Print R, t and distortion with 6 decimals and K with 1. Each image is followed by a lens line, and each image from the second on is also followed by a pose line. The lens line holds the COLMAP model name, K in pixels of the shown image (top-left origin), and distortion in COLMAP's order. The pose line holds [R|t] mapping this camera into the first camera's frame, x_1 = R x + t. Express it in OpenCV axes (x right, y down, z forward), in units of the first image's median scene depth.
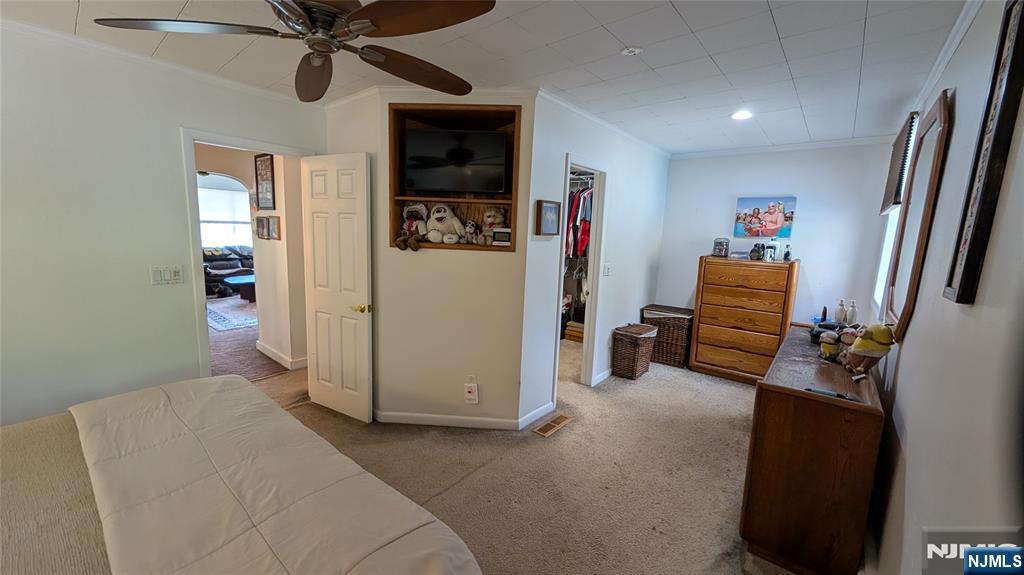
lens RADIAL K [[384.5, 0, 512.5], [0, 384.5, 289.0], [0, 0, 1]] dist [-0.001512, 0.000438]
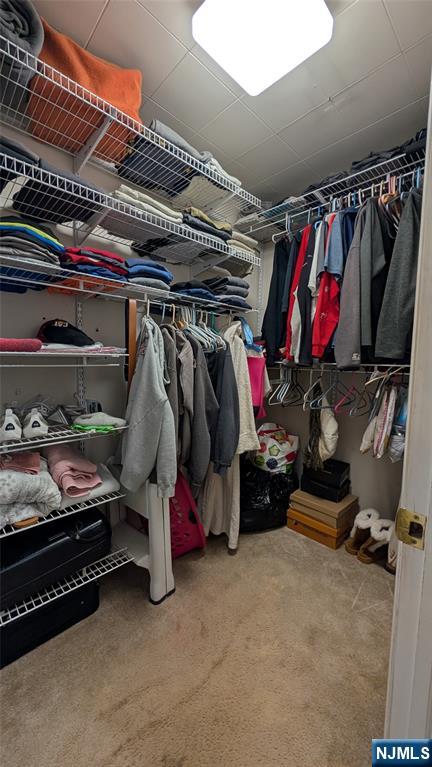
lens RADIAL K [[288.0, 0, 214.9], [0, 288.0, 384.0], [0, 0, 1]] dist [-0.001512, 0.000438]
pose [[0.993341, -0.008063, -0.114930, 0.117309], [0.000339, 0.997749, -0.067063, -0.043104], [0.115212, 0.066577, 0.991107, 0.803759]]
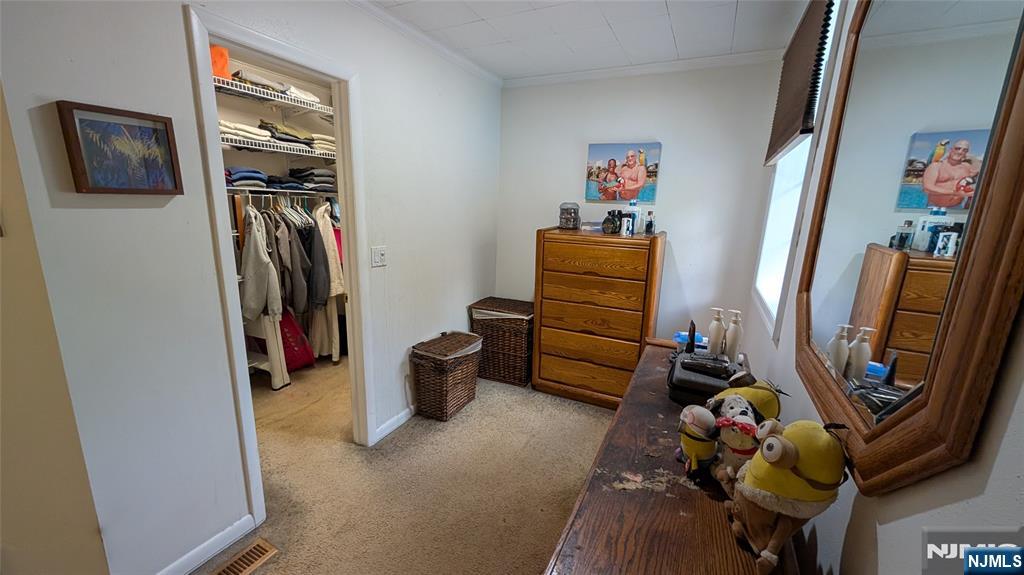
lens RADIAL K [[384.5, 0, 512.5], [0, 384.5, 289.0], [0, 0, 1]] dist [-0.001512, 0.000438]
pose [[0.972877, -0.055123, 0.224661, 0.291469], [0.037735, 0.996002, 0.080972, -0.038253], [-0.228226, -0.070299, 0.971067, 0.348213]]
